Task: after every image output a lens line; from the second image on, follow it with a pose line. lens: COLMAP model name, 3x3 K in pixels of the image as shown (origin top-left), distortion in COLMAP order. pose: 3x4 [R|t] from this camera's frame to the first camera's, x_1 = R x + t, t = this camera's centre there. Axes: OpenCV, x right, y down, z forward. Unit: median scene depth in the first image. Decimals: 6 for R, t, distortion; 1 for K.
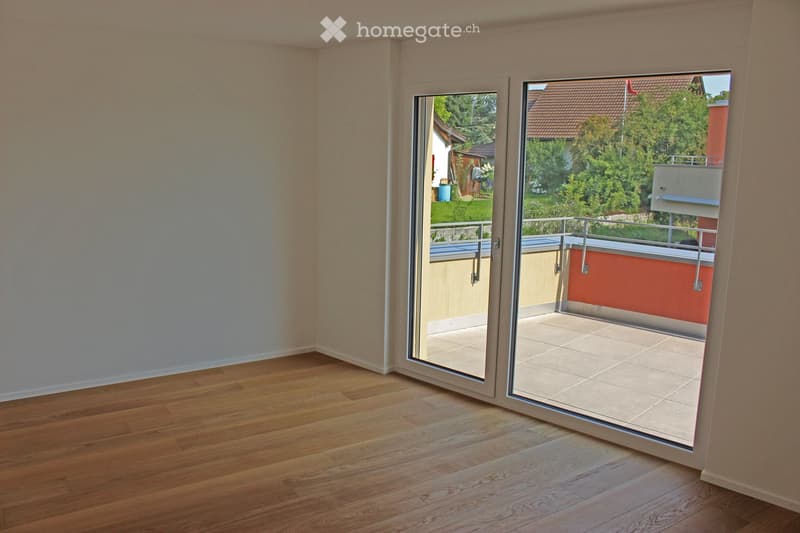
lens RADIAL K [[650.7, 0, 400.0], [0, 650.7, 266.5], [0, 0, 1]] dist [-0.166343, 0.132311]
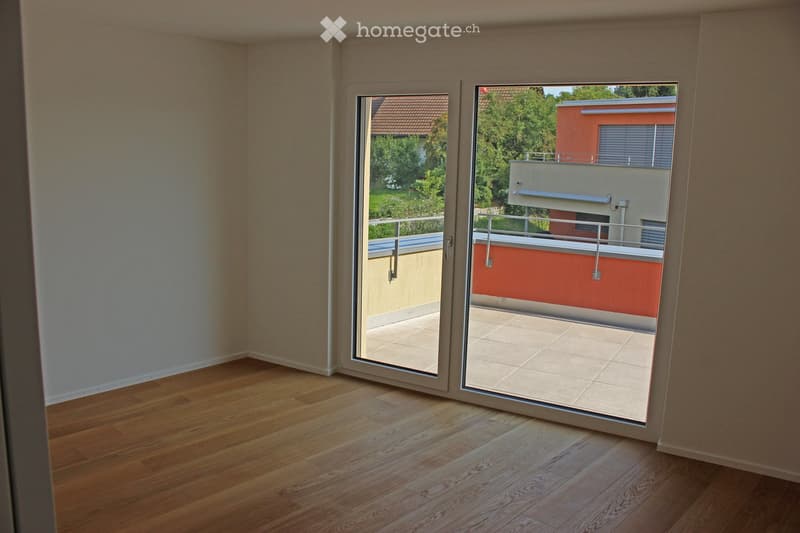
lens RADIAL K [[650.7, 0, 400.0], [0, 650.7, 266.5], [0, 0, 1]] dist [-0.166343, 0.132311]
pose [[0.972391, -0.032172, 0.231127, -0.137582], [0.030860, 0.999481, 0.009294, -0.006663], [-0.231306, -0.001905, 0.972879, 0.012174]]
